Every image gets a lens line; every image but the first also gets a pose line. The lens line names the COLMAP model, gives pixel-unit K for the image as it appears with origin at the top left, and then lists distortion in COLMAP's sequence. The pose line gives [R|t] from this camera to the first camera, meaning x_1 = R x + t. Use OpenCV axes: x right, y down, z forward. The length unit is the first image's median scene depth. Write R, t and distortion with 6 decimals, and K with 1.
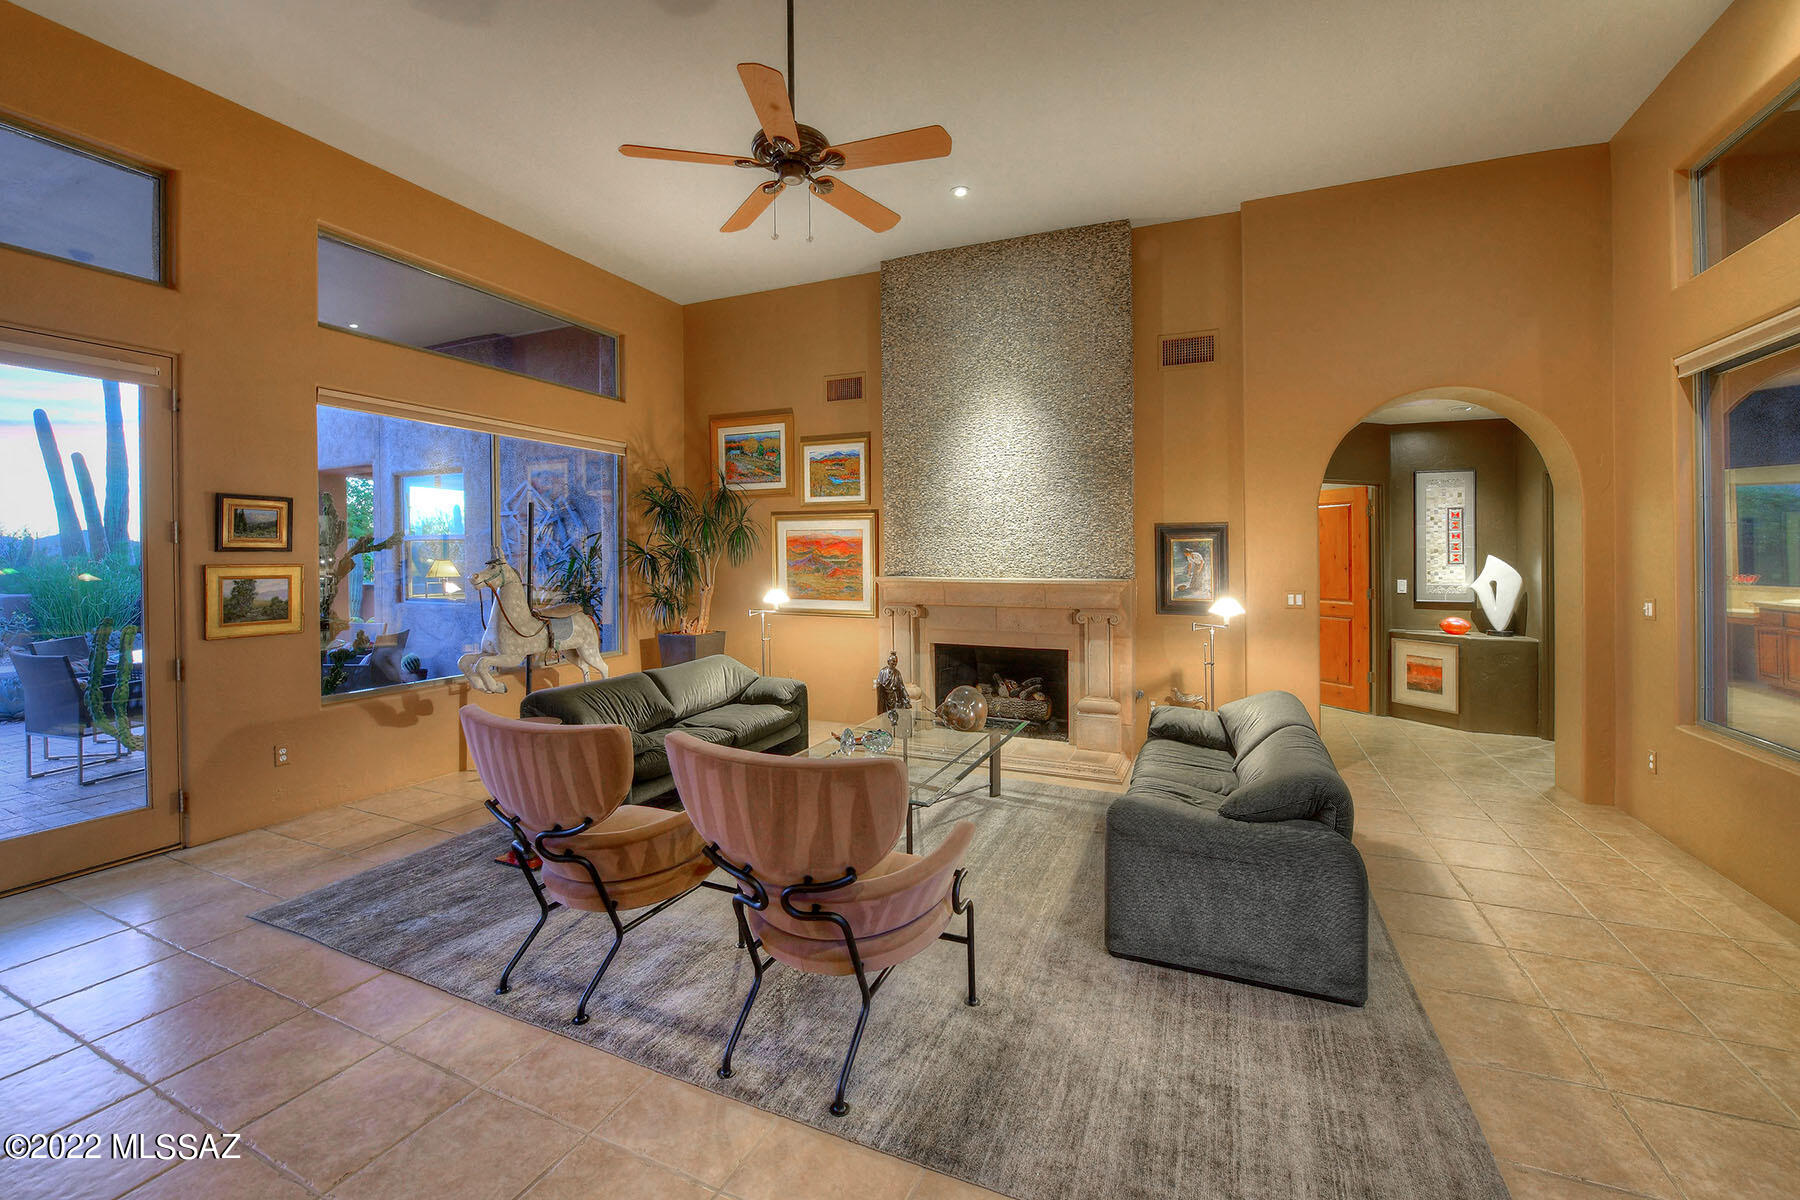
lens RADIAL K [[773.5, 0, 875.1], [0, 773.5, 562.2], [0, 0, 1]] dist [-0.021939, -0.000568]
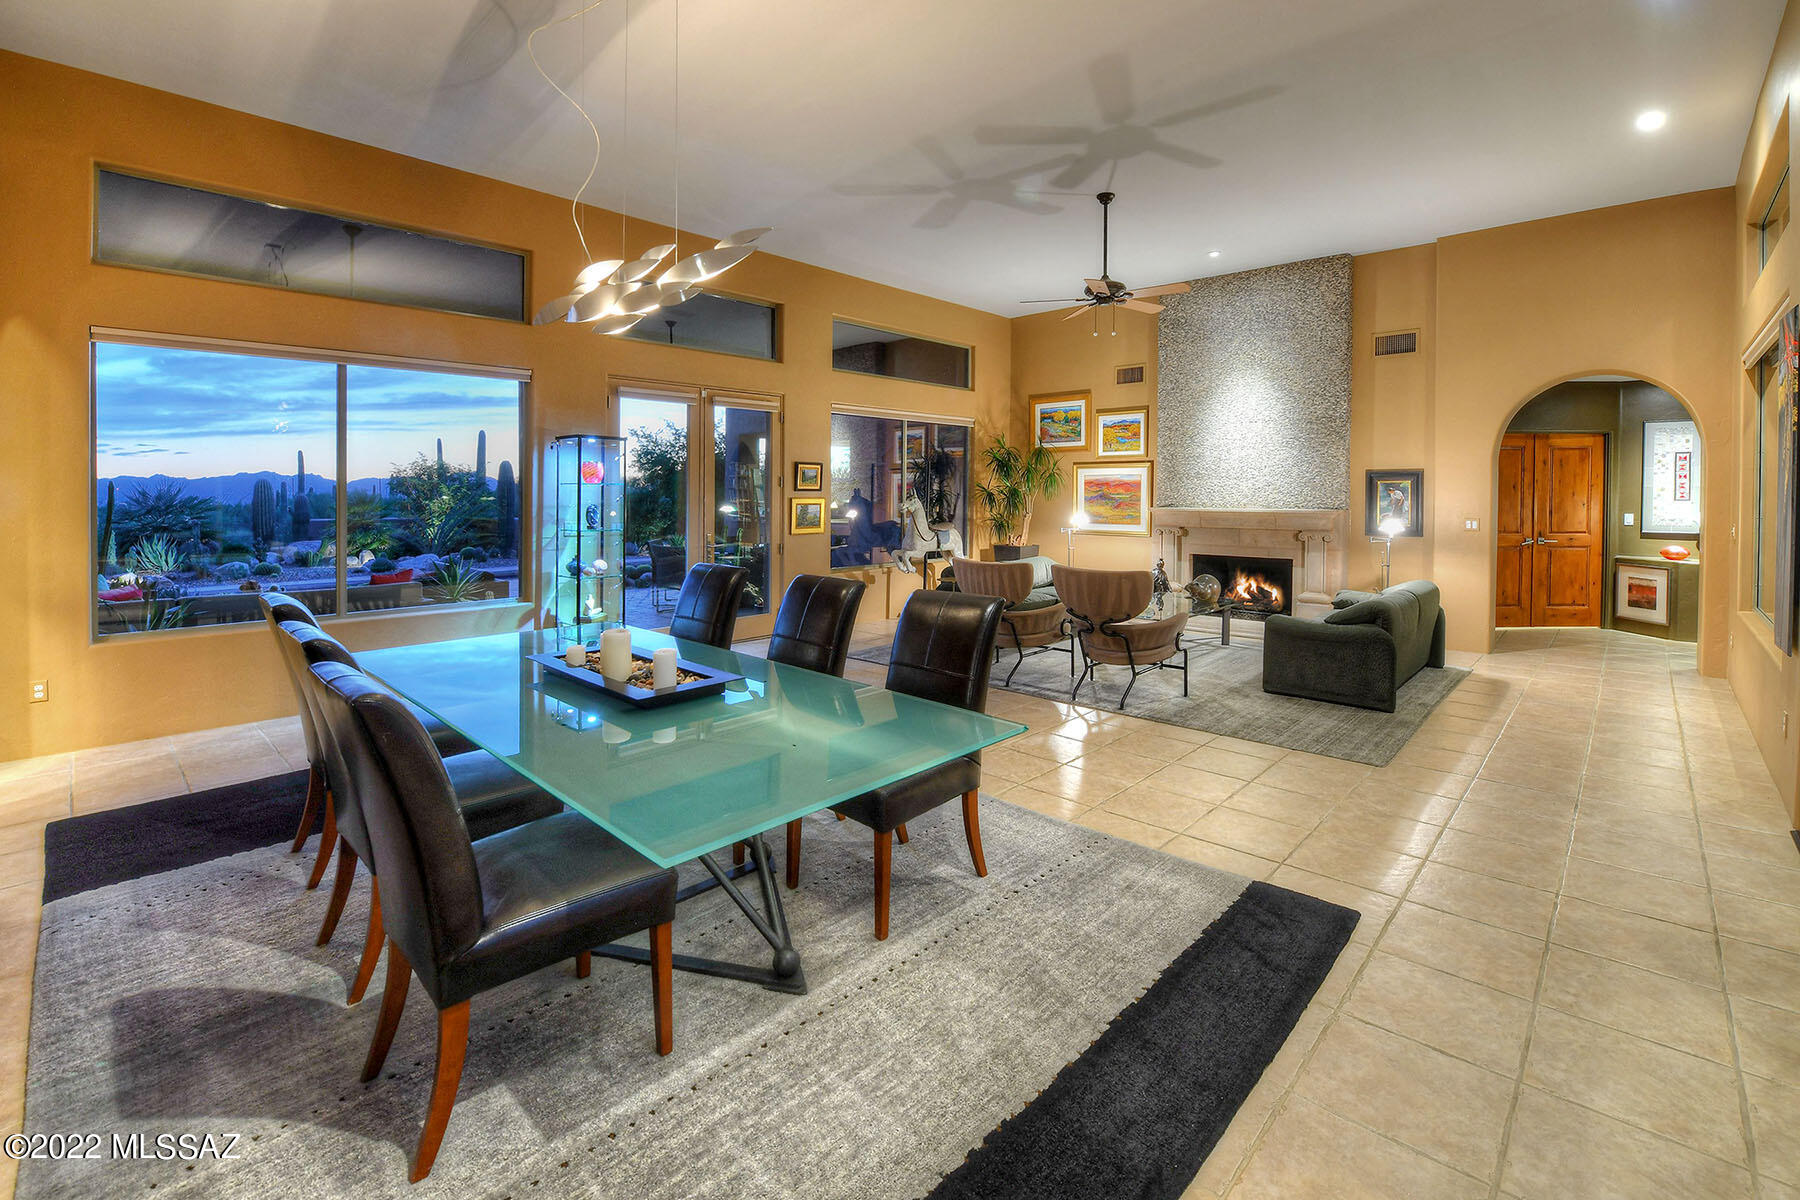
lens RADIAL K [[773.5, 0, 823.3], [0, 773.5, 548.9], [0, 0, 1]] dist [-0.021939, -0.000568]
pose [[0.916645, 0.026865, -0.398798, 0.017499], [-0.001617, 0.997980, 0.063513, 0.005556], [0.399699, -0.057574, 0.914837, -0.582023]]
